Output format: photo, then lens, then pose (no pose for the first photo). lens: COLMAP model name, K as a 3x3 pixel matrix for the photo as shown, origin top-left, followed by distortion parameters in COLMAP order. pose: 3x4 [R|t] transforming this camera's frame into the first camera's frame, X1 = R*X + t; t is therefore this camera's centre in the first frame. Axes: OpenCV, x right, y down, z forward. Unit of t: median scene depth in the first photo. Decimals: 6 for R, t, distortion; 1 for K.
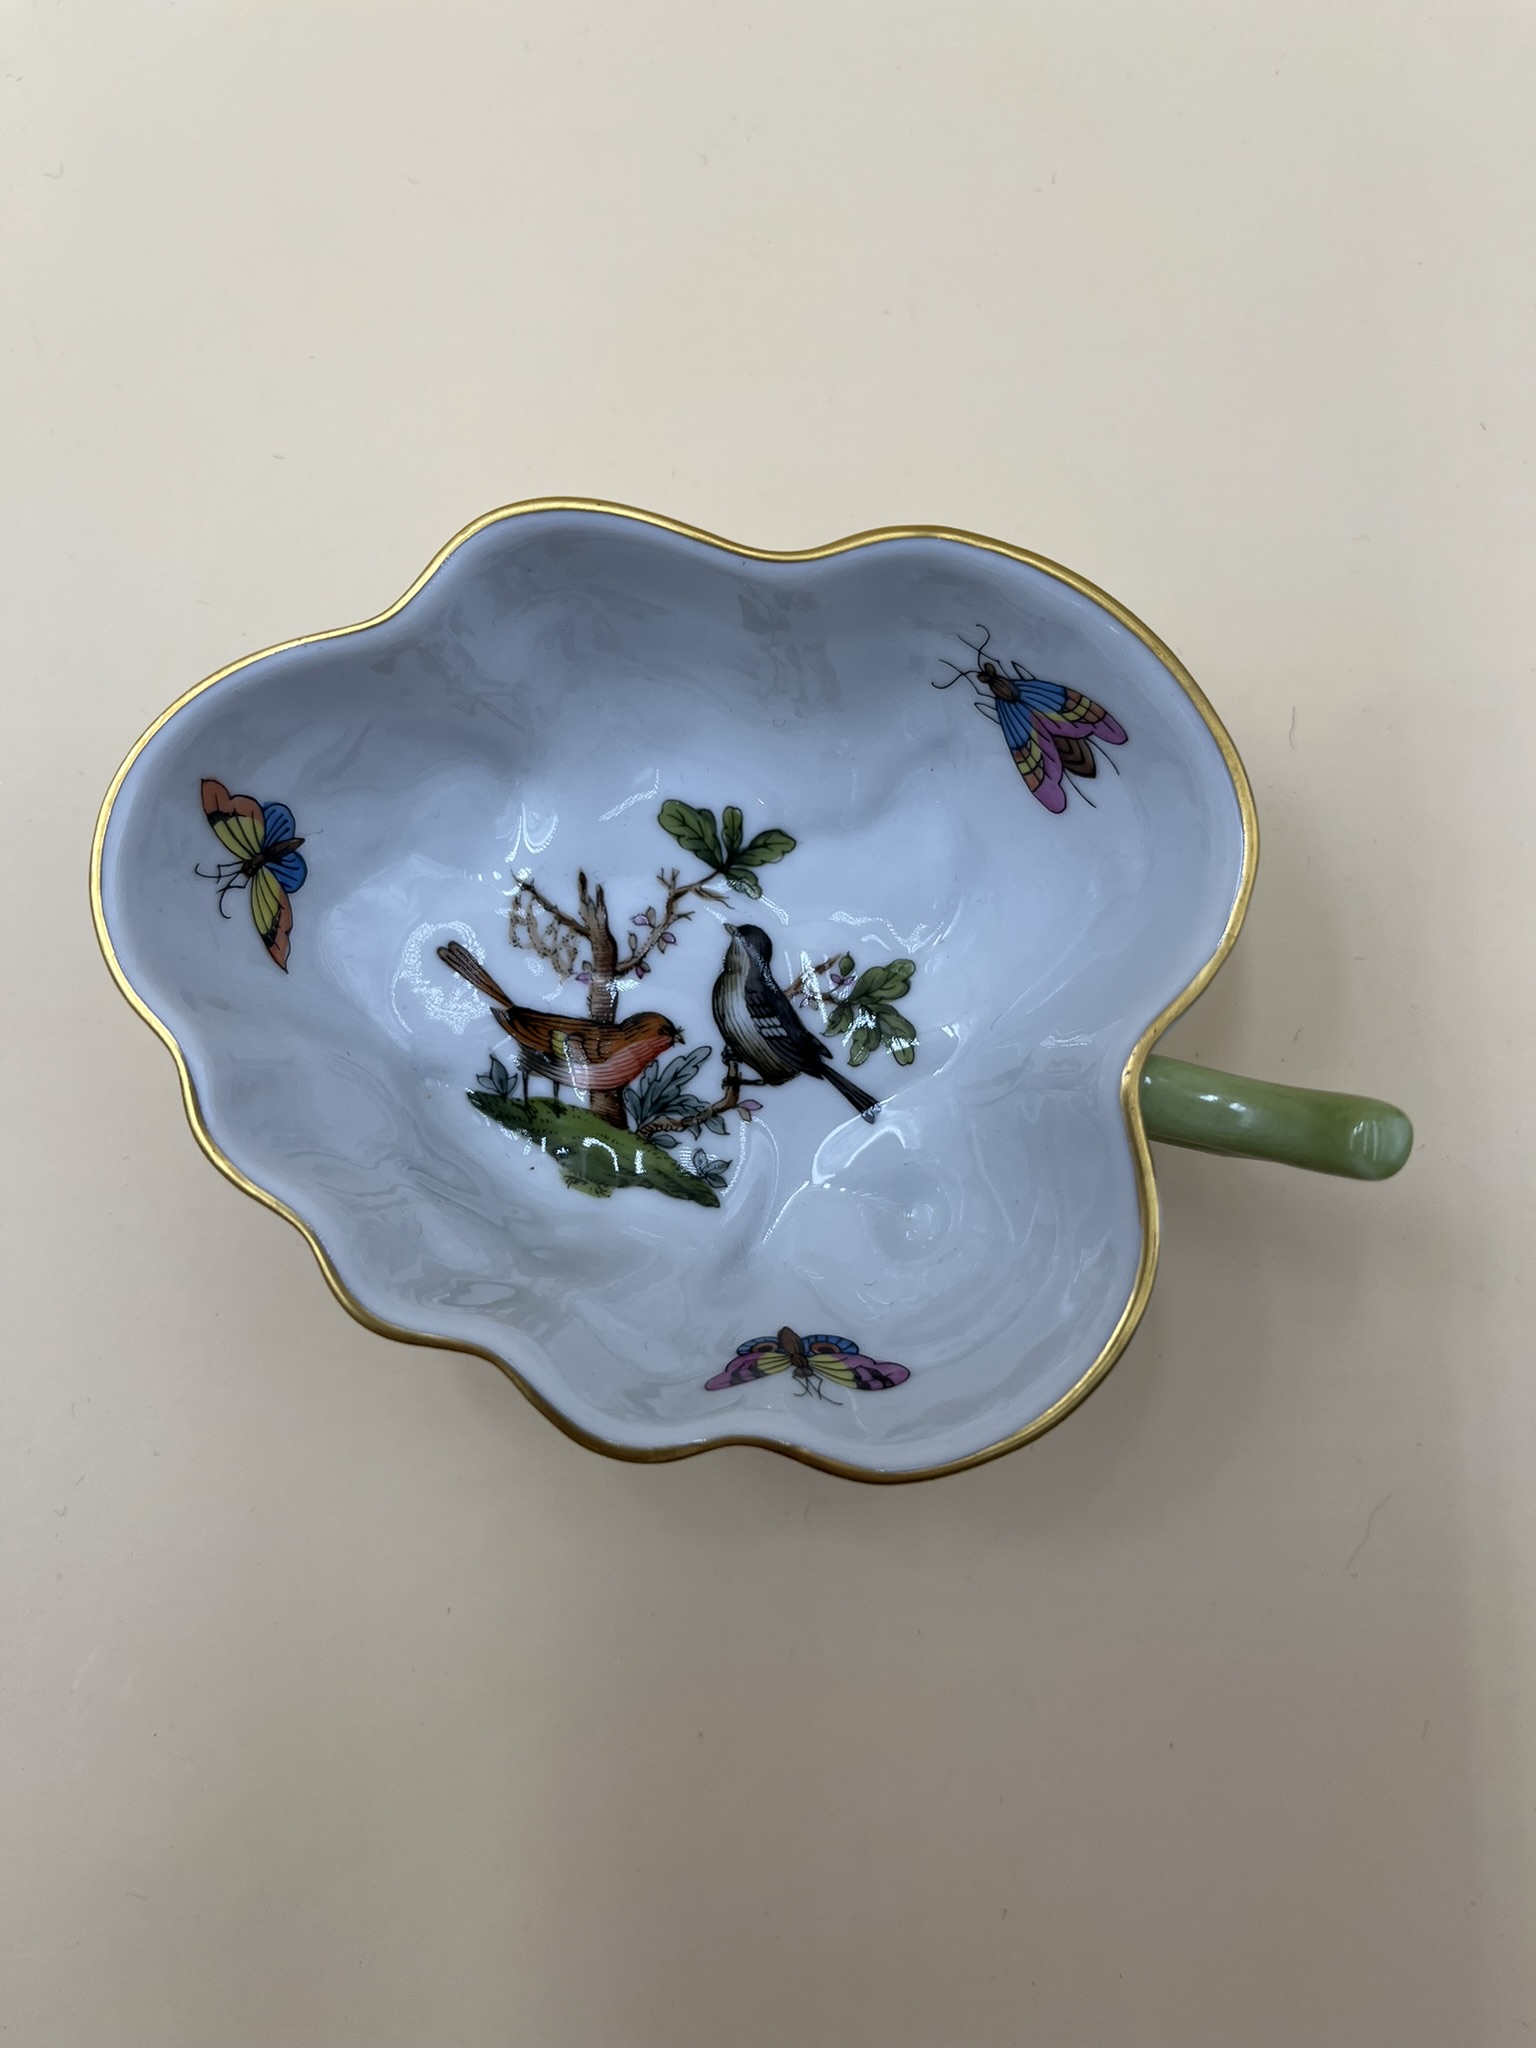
lens RADIAL K [[1535.0, 0, 768.0], [0, 1535.0, 1024.0], [0, 0, 1]] dist [0.013065, 0.002625]
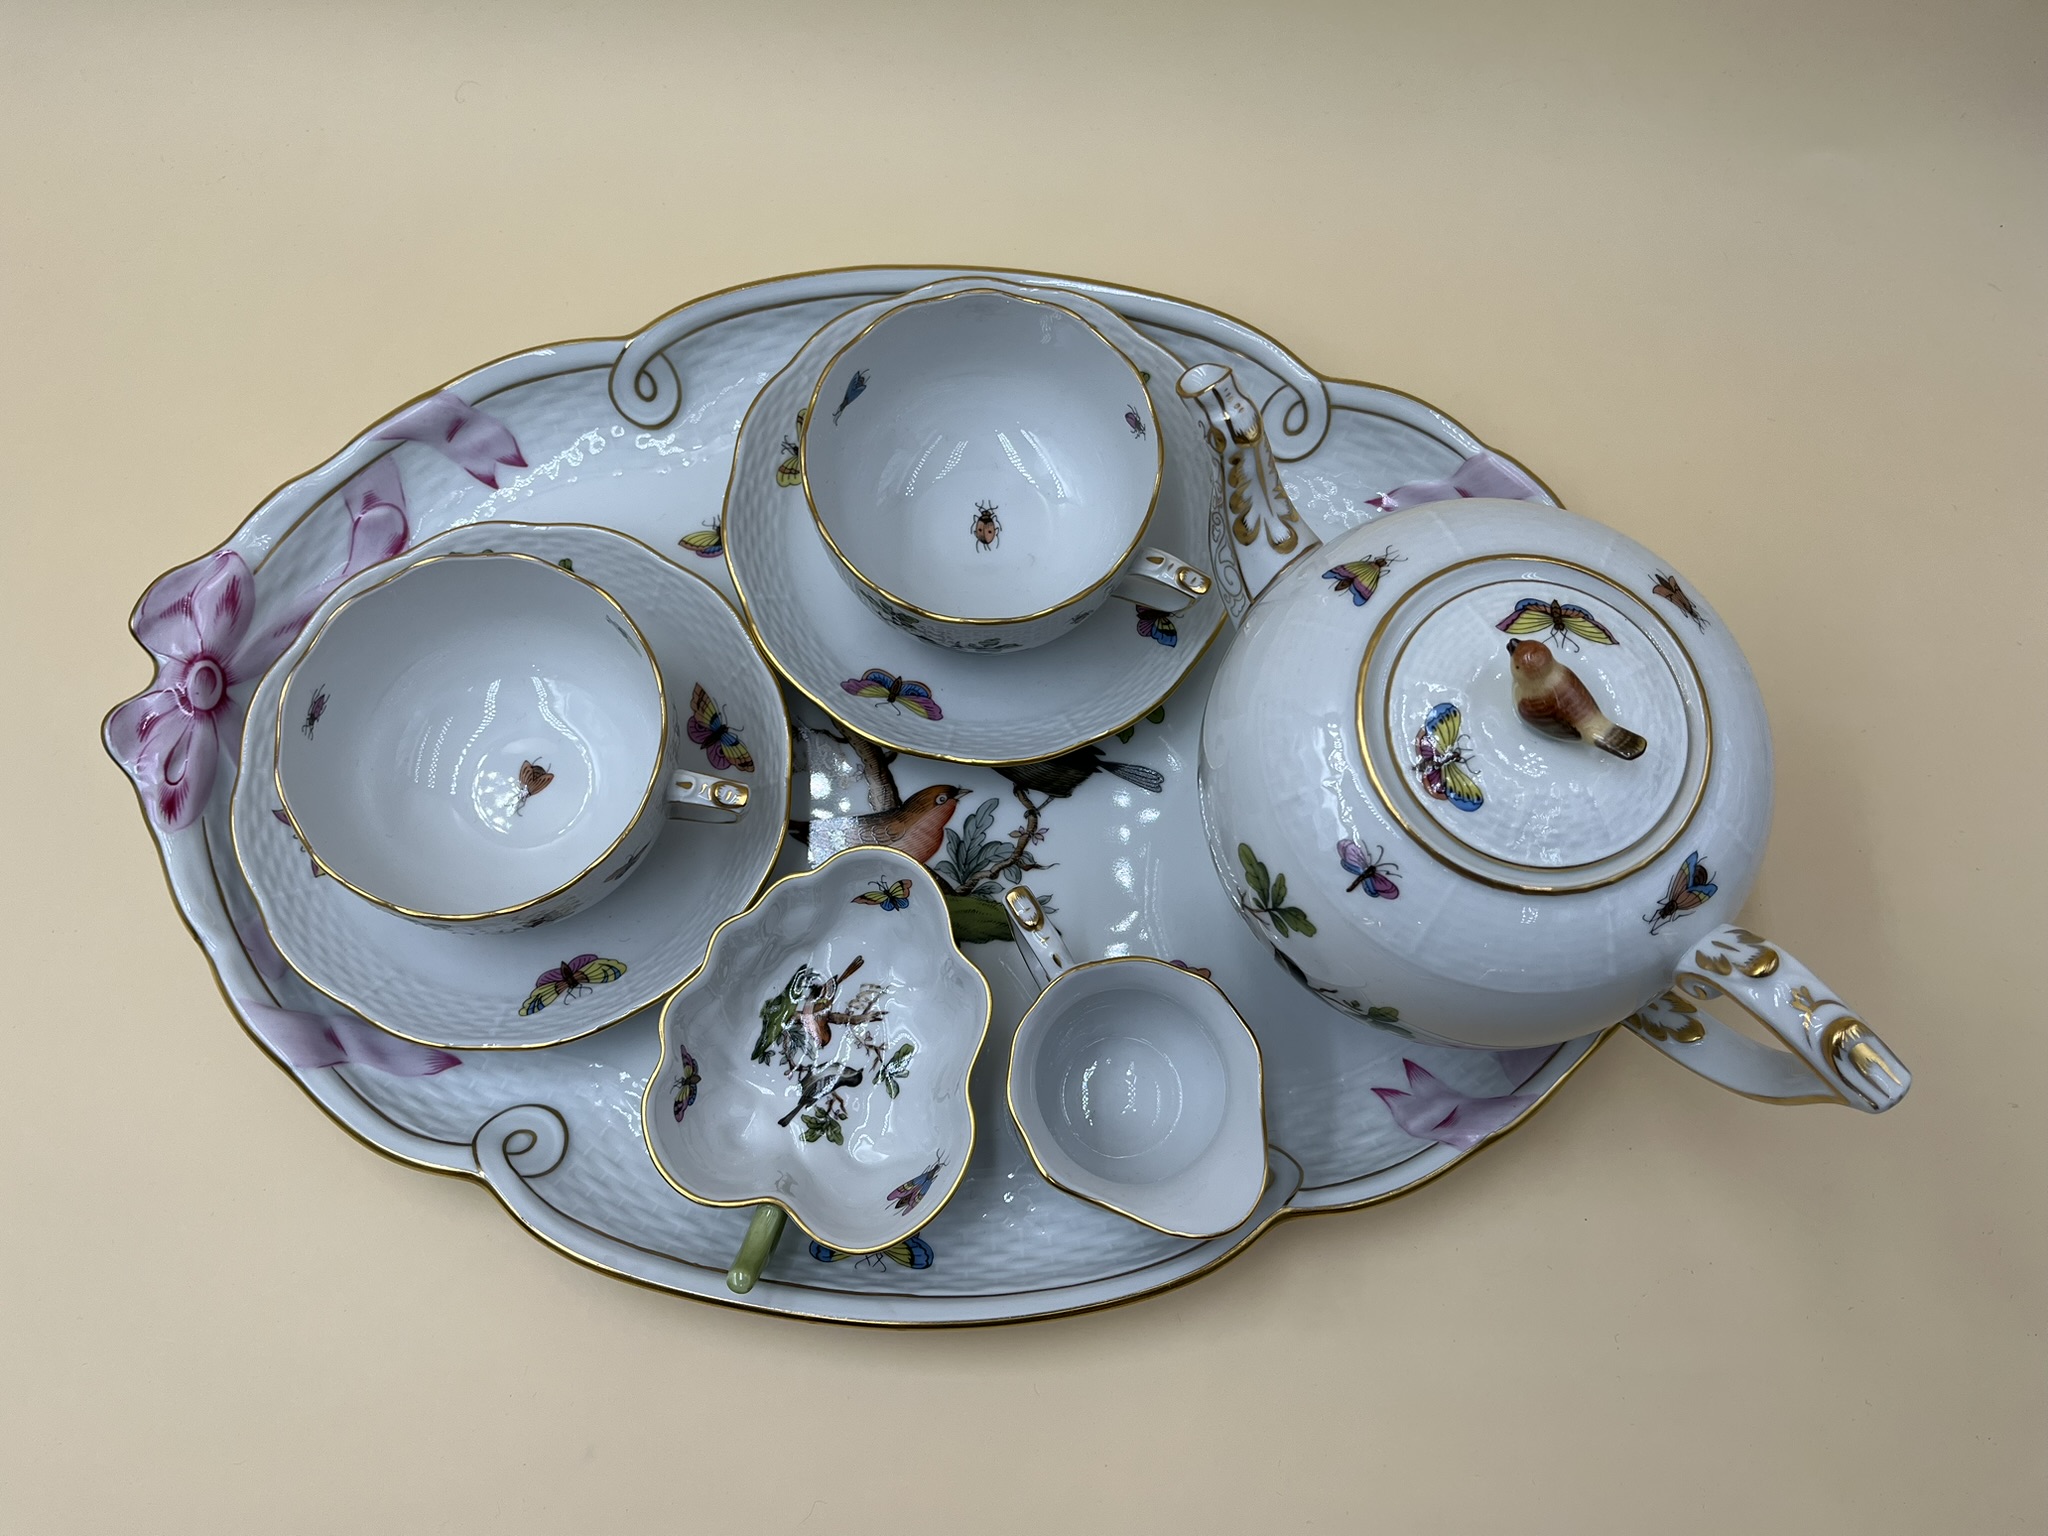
lens RADIAL K [[1520.3, 0, 1024.0], [0, 1520.3, 768.0], [0, 0, 1]] dist [0.010061, -0.000070]
pose [[-0.051435, 0.952455, -0.300305, 0.239746], [-0.998626, -0.046034, 0.025040, -0.370387], [0.010025, 0.301180, 0.953514, -1.539044]]
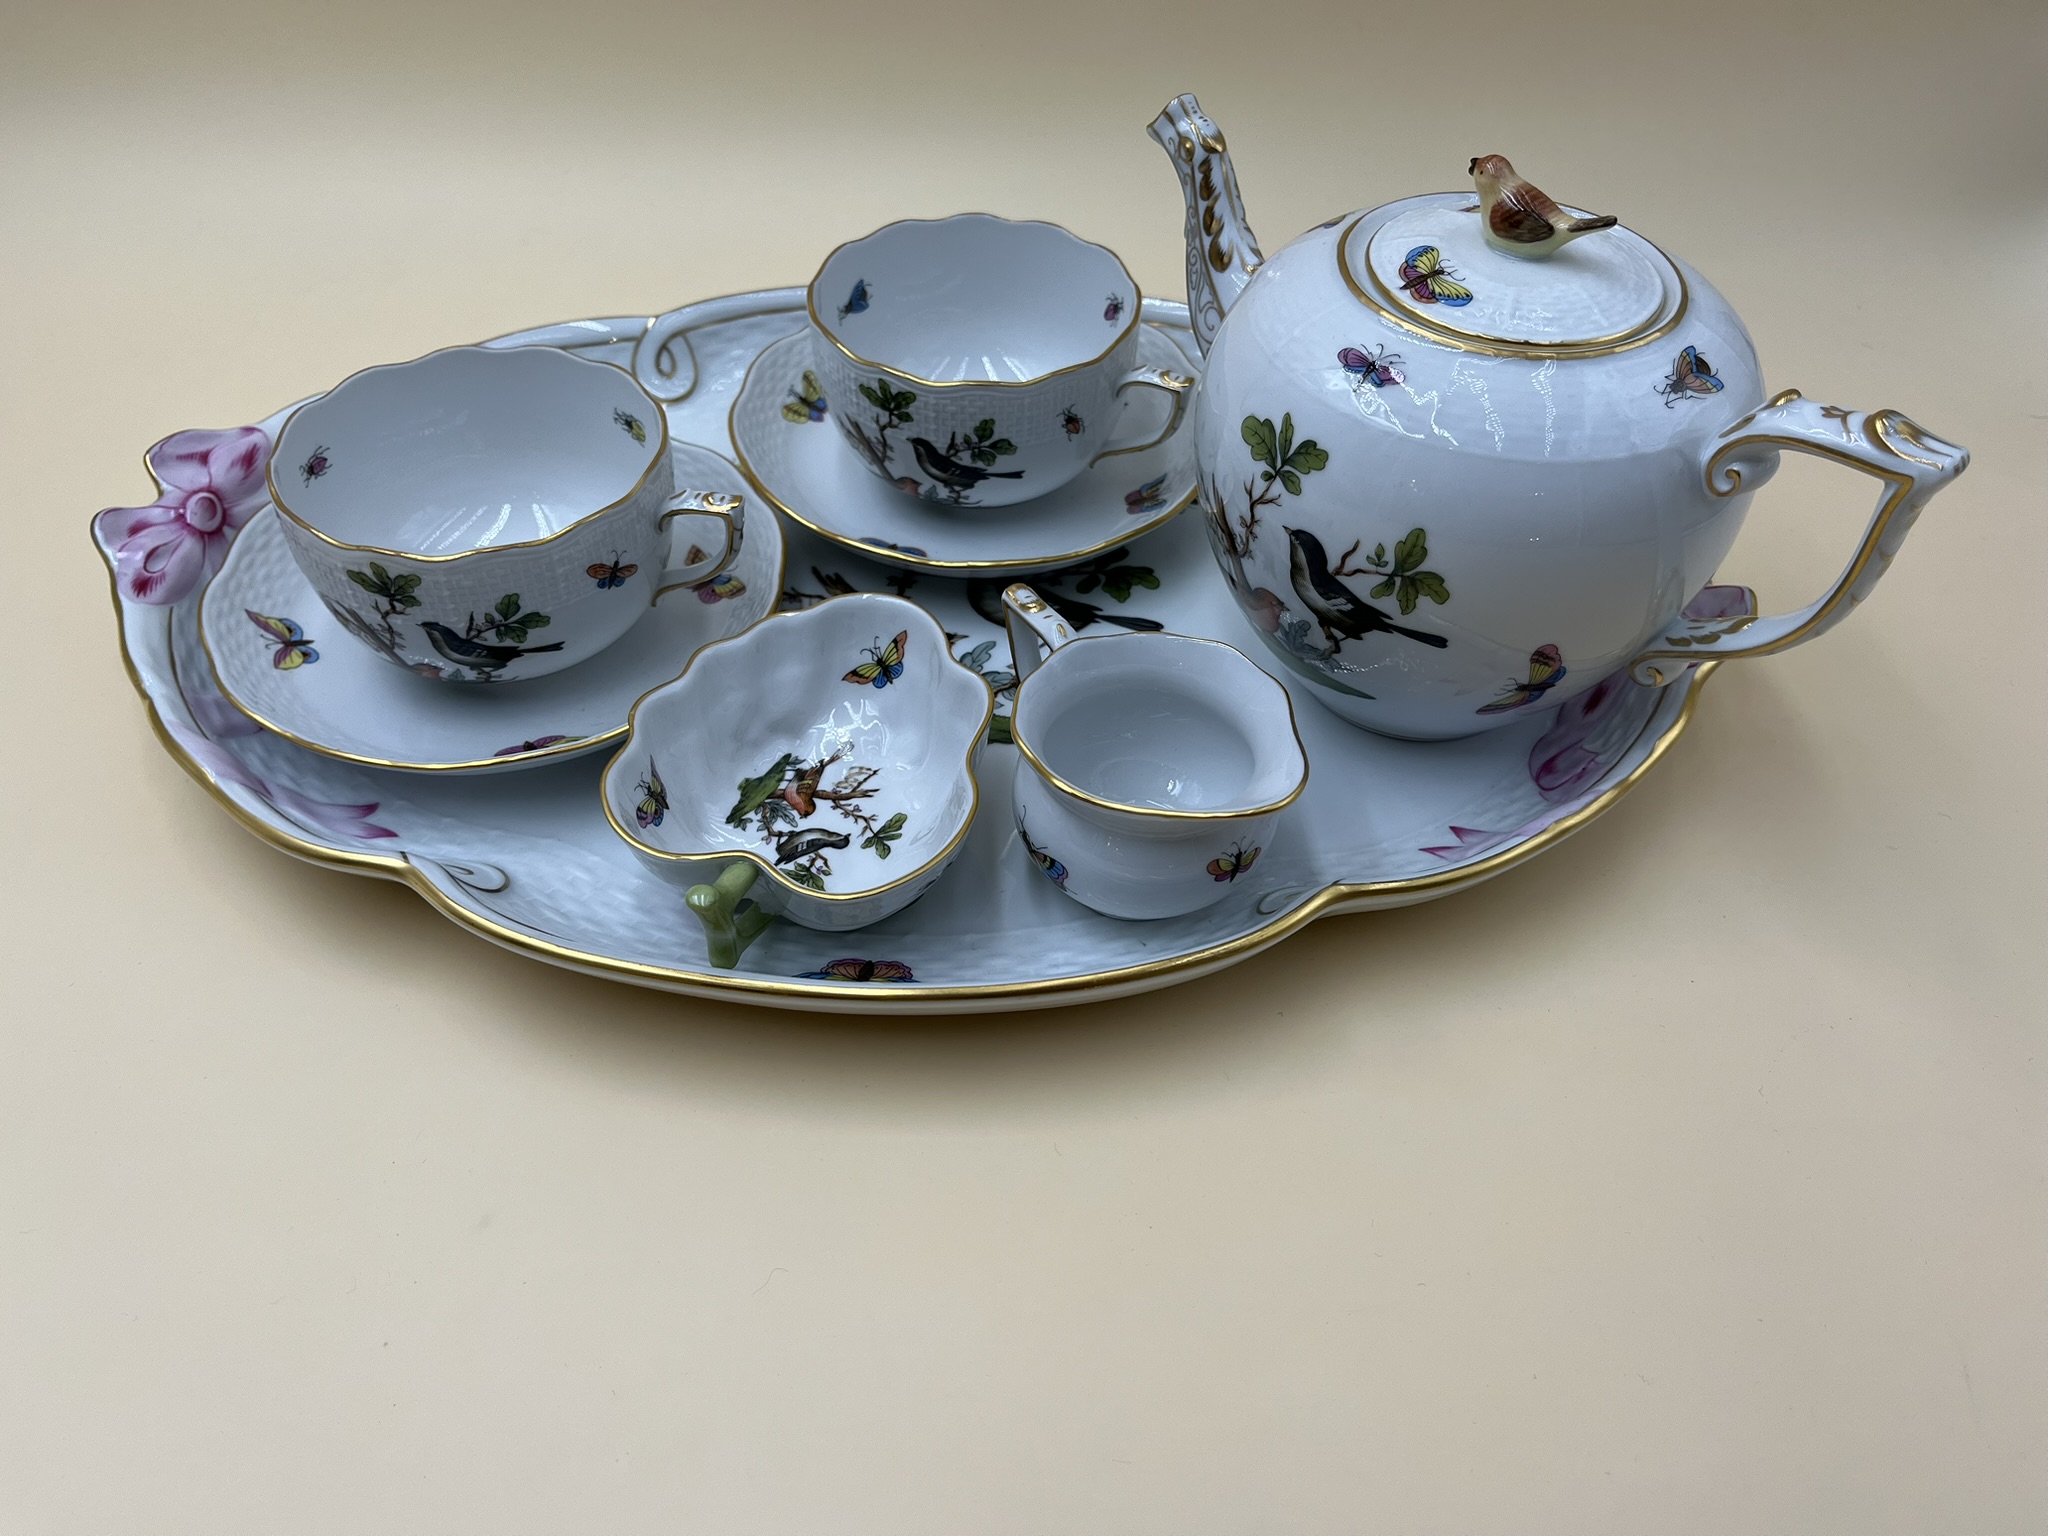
lens RADIAL K [[1535.0, 0, 1024.0], [0, 1535.0, 768.0], [0, 0, 1]] dist [0.013065, 0.002625]
pose [[-0.023261, 0.688660, -0.724712, 1.542552], [-0.999645, -0.006627, 0.025789, -0.379226], [0.012957, 0.725055, 0.688570, -0.624836]]
